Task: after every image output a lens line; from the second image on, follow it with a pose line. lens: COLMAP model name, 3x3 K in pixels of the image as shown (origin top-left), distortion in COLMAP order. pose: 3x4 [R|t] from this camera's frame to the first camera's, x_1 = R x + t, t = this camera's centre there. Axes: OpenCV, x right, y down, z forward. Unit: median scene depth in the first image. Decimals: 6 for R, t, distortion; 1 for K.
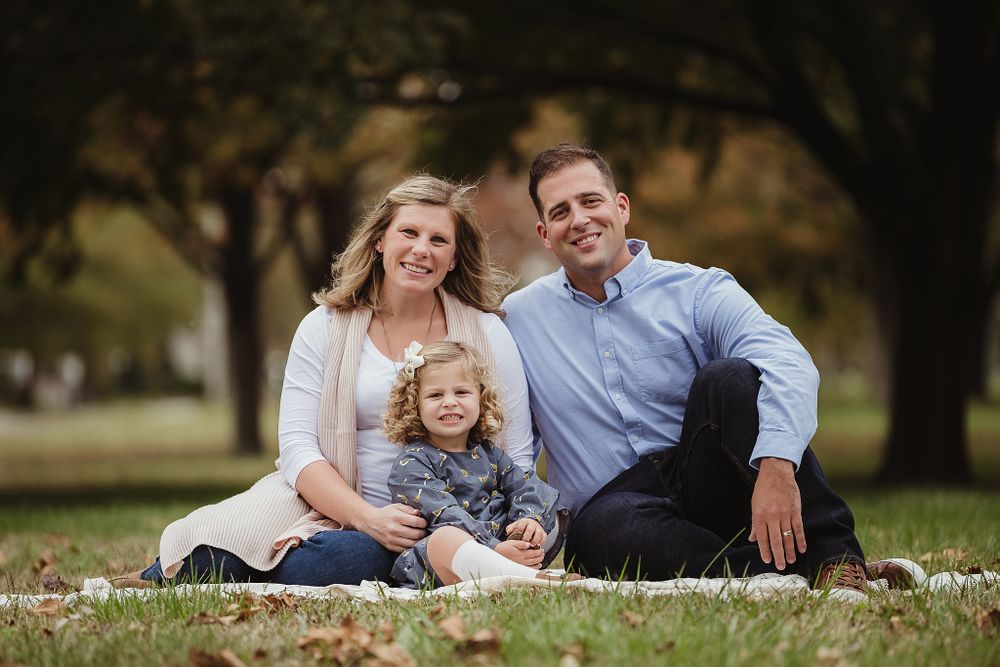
lens RADIAL K [[5354.5, 0, 498.8], [0, 5354.5, 334.7], [0, 0, 1]] dist [0.251320, 0.000000]
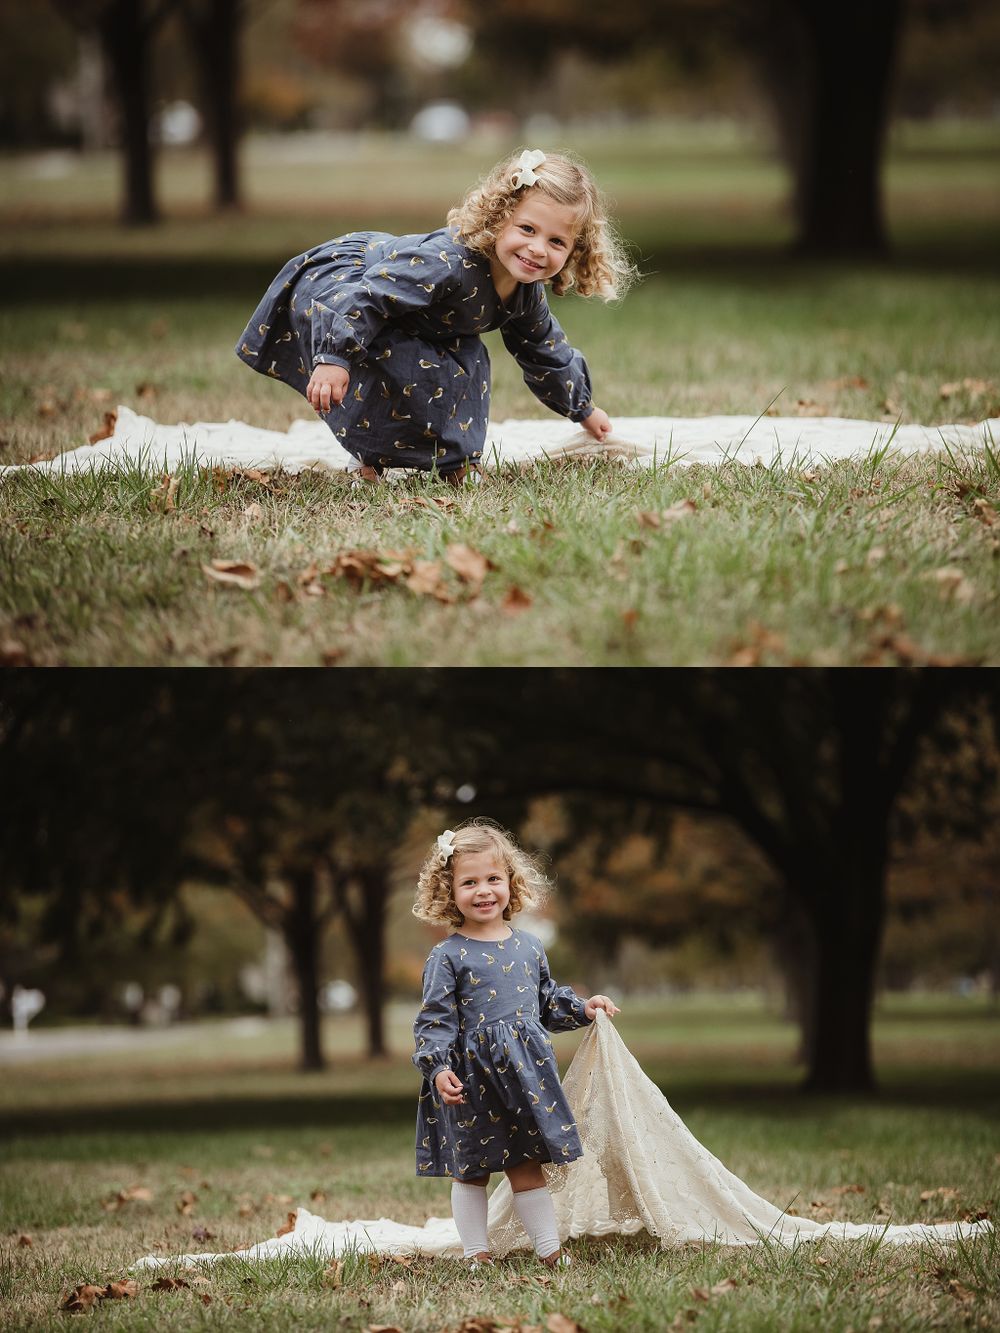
lens RADIAL K [[6845.8, 0, 500.6], [0, 6845.8, 667.4], [0, 0, 1]] dist [-0.175671, 0.000000]
pose [[0.997428, -0.017414, -0.069524, 0.116907], [0.010773, 0.995440, -0.094775, 0.082988], [0.070857, 0.093782, 0.993068, -0.666309]]
